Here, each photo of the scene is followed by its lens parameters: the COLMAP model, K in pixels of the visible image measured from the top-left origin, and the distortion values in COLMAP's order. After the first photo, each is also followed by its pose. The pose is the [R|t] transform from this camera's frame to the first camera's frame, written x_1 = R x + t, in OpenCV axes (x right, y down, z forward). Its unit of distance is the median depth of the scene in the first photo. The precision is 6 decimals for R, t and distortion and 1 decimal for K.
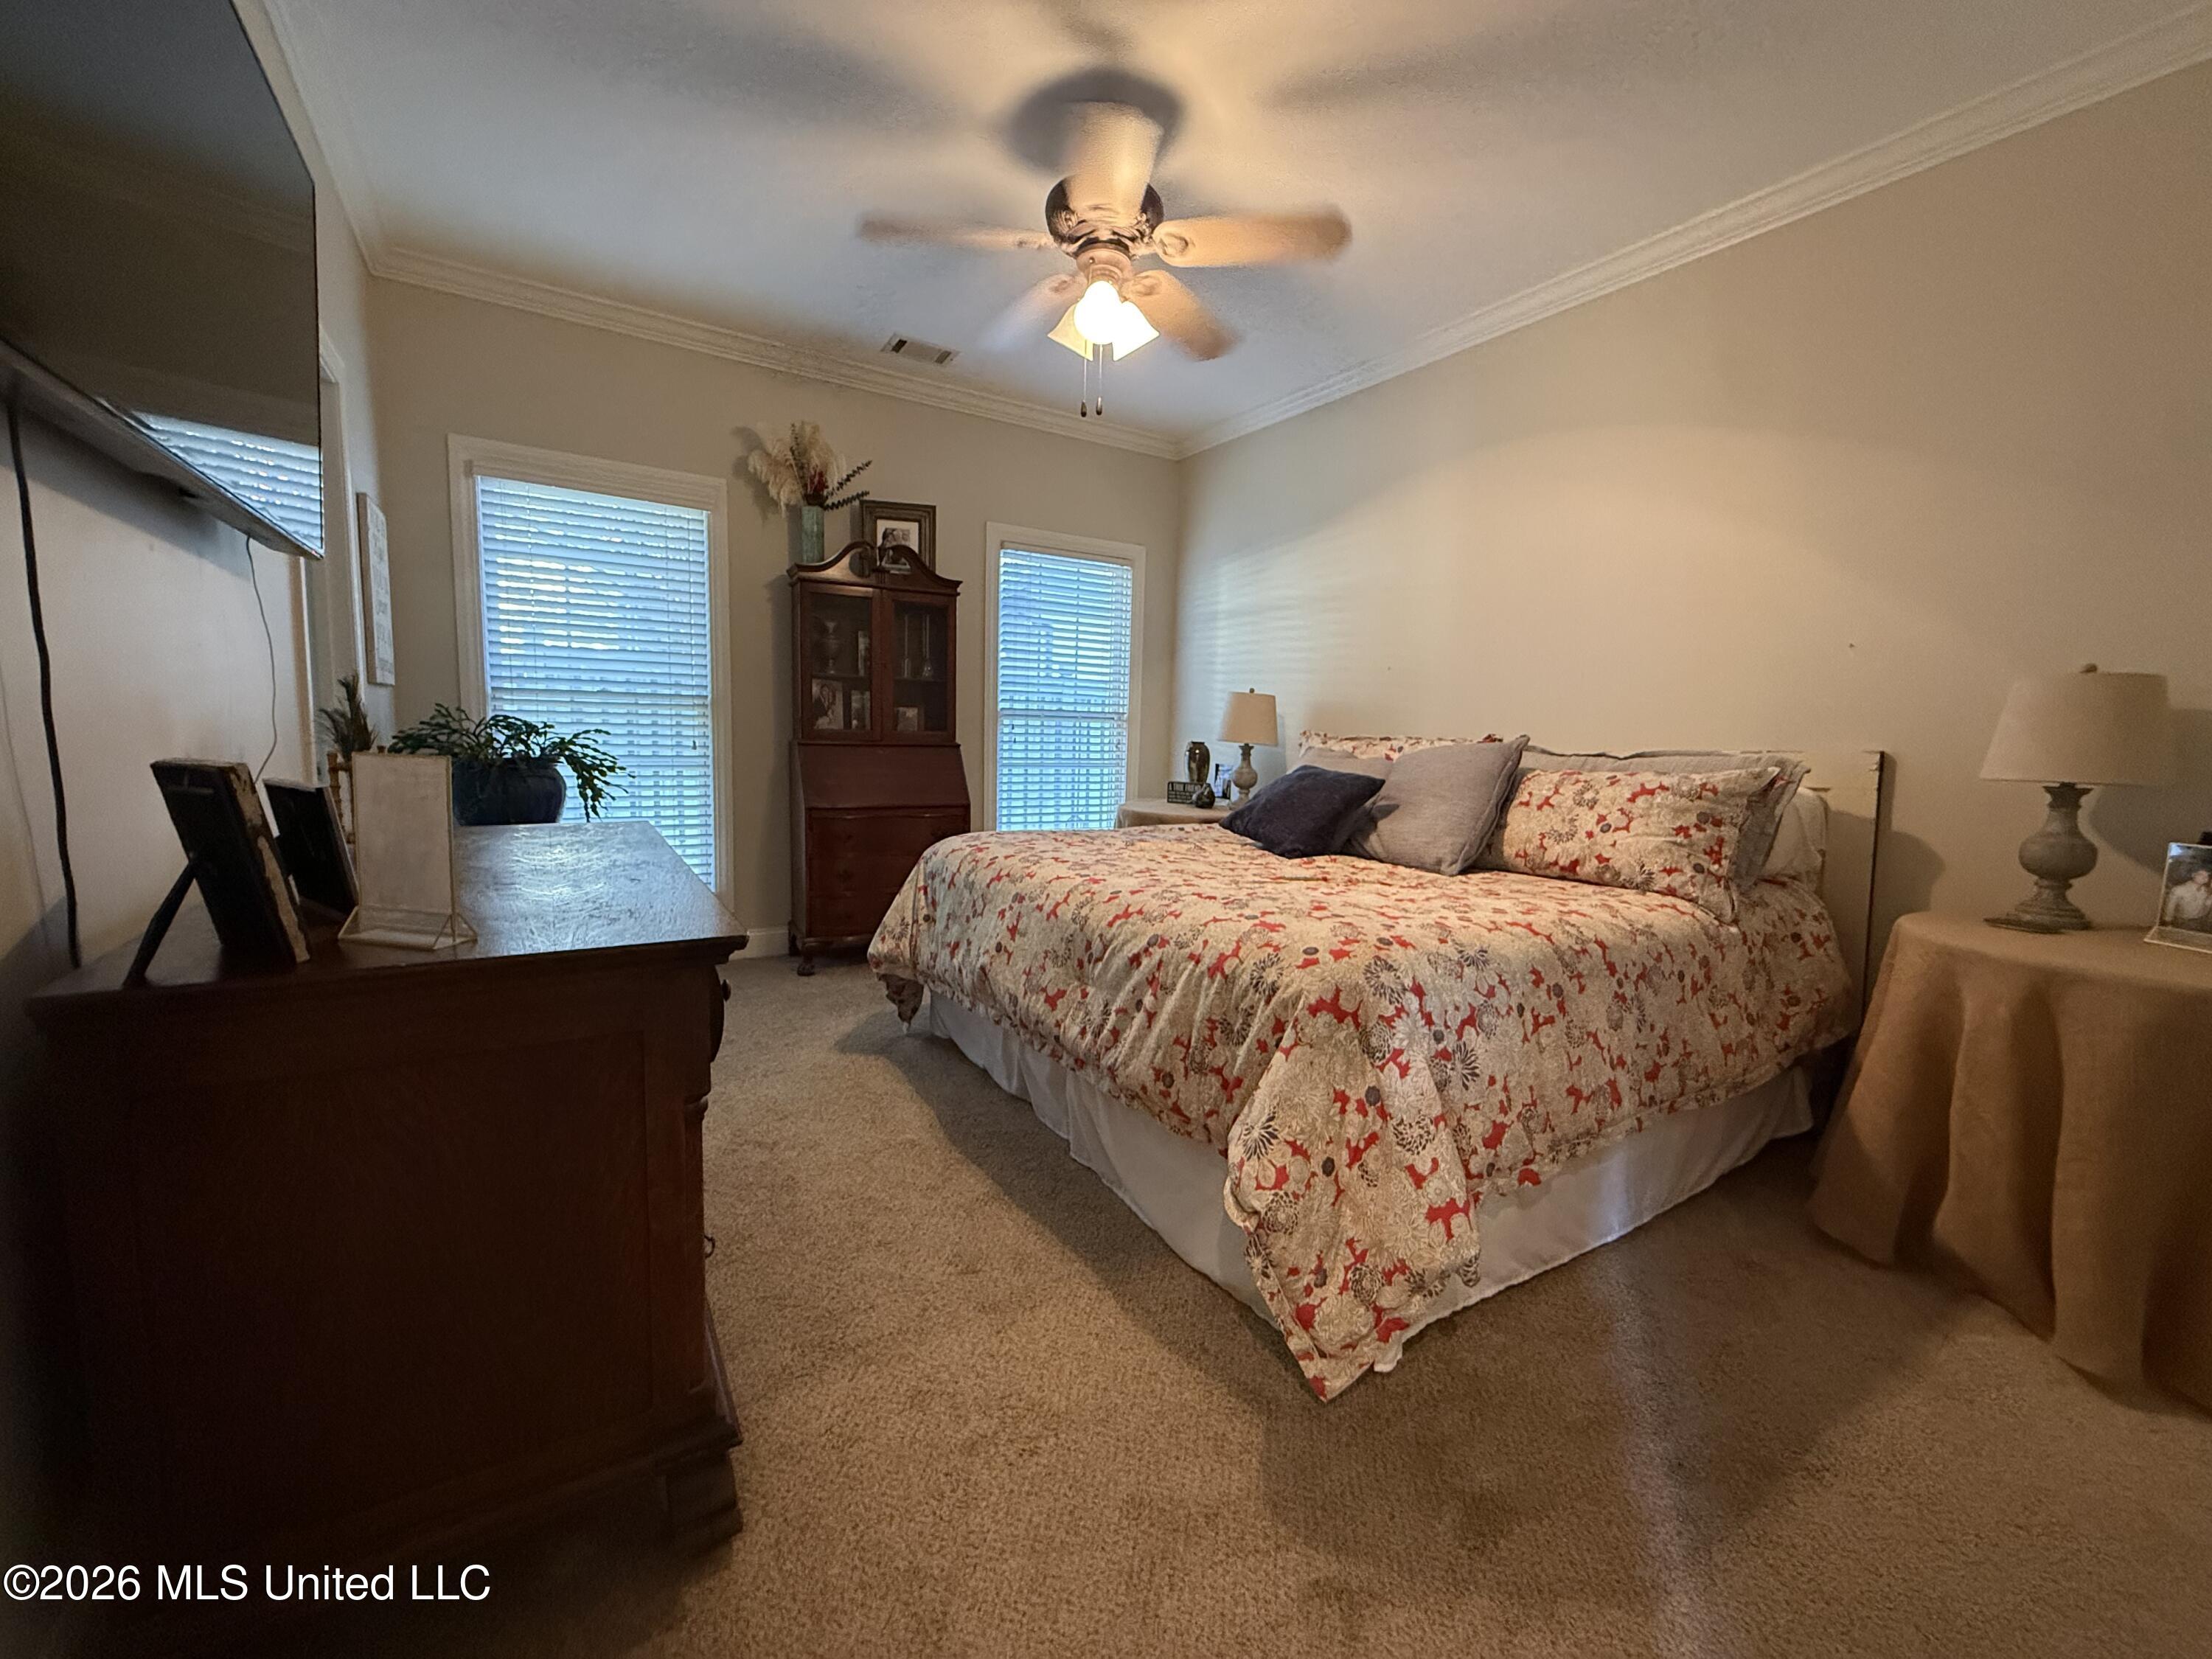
lens RADIAL K [[880.9, 0, 1102.9], [0, 880.9, 824.2], [0, 0, 1]] dist [-0.000765, -0.000018]
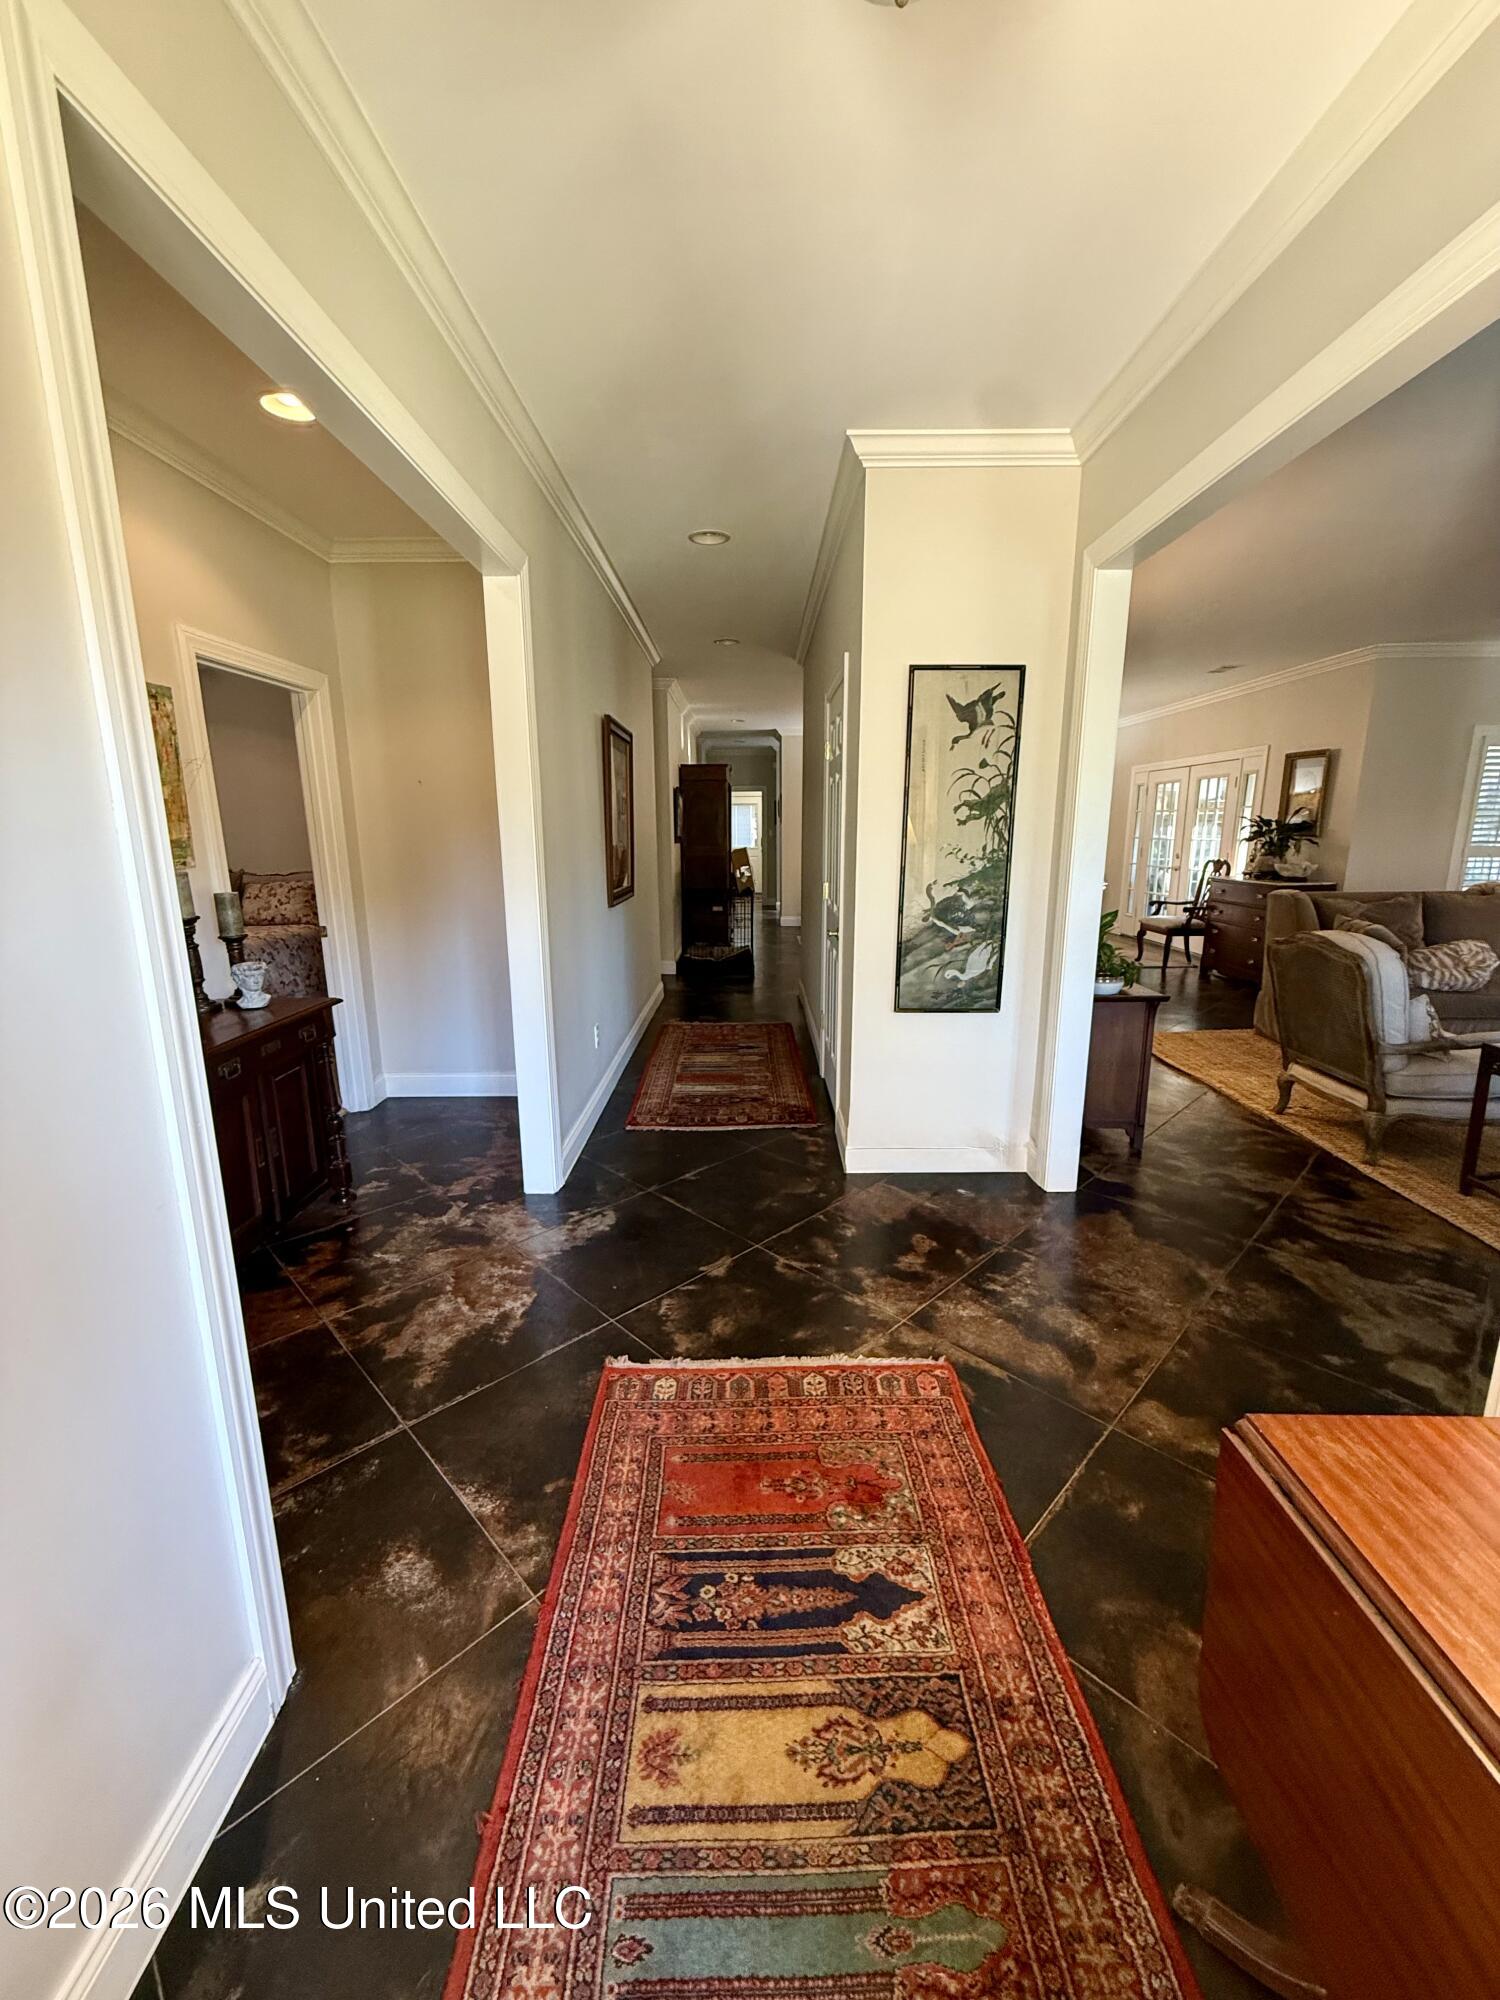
lens RADIAL K [[796.5, 0, 754.8], [0, 796.5, 998.4], [0, 0, 1]] dist [-0.000765, -0.000018]
pose [[0.530293, -0.210074, 0.821376, -0.736546], [0.113497, 0.977685, 0.176776, 0.021780], [-0.840183, -0.000520, 0.542303, -1.565633]]
